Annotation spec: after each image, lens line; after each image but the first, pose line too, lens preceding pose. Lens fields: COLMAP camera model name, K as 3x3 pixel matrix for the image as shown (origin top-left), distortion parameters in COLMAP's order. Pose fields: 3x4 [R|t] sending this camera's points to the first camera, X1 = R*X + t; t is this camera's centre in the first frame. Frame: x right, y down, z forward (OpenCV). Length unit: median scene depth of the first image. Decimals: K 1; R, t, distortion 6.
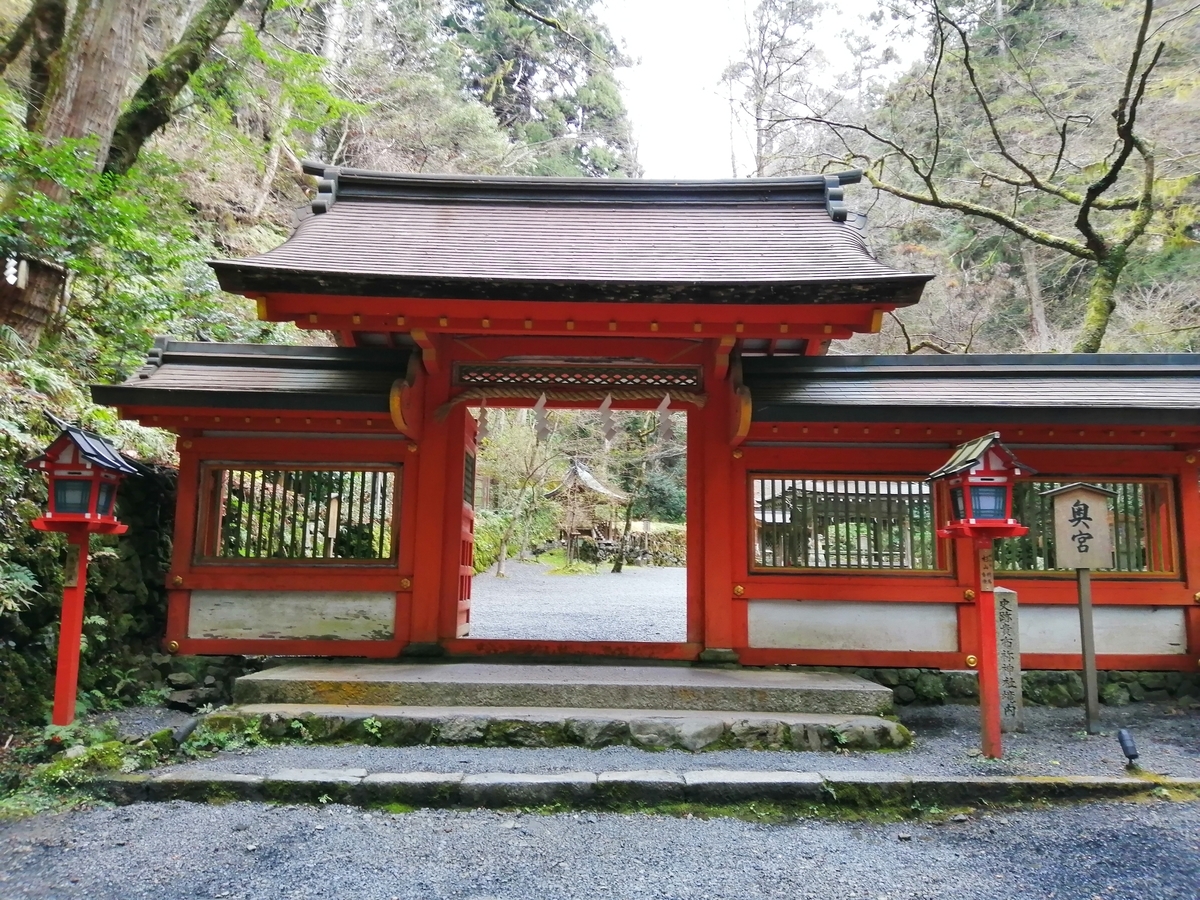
lens RADIAL K [[952.5, 0, 598.4], [0, 952.5, 443.0], [0, 0, 1]] dist [0.007120, 0.006445]
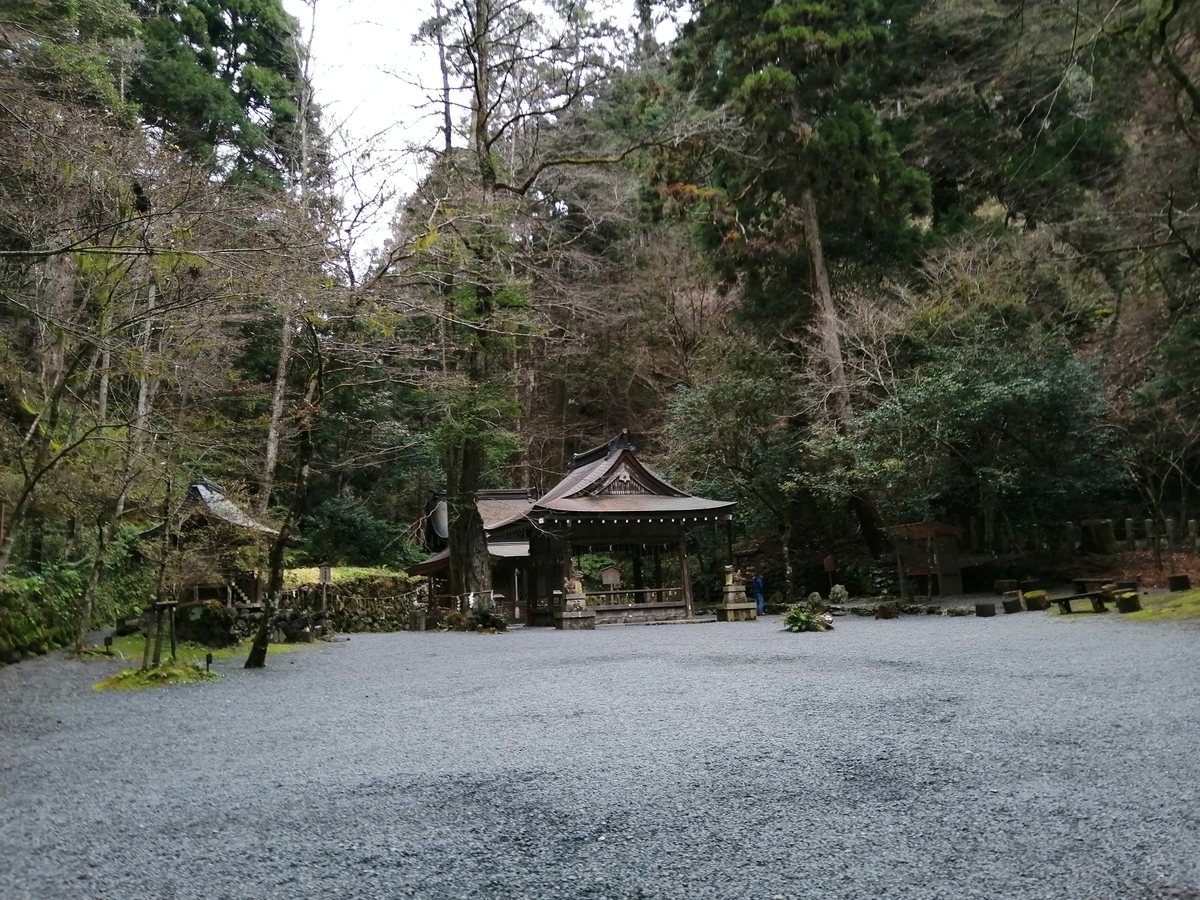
lens RADIAL K [[952.5, 0, 598.4], [0, 952.5, 443.0], [0, 0, 1]] dist [0.007120, 0.006445]
pose [[0.953124, -0.018149, 0.302034, 0.037803], [0.028855, 0.999102, -0.031023, 0.024095], [-0.301200, 0.038284, 0.952792, 0.337371]]
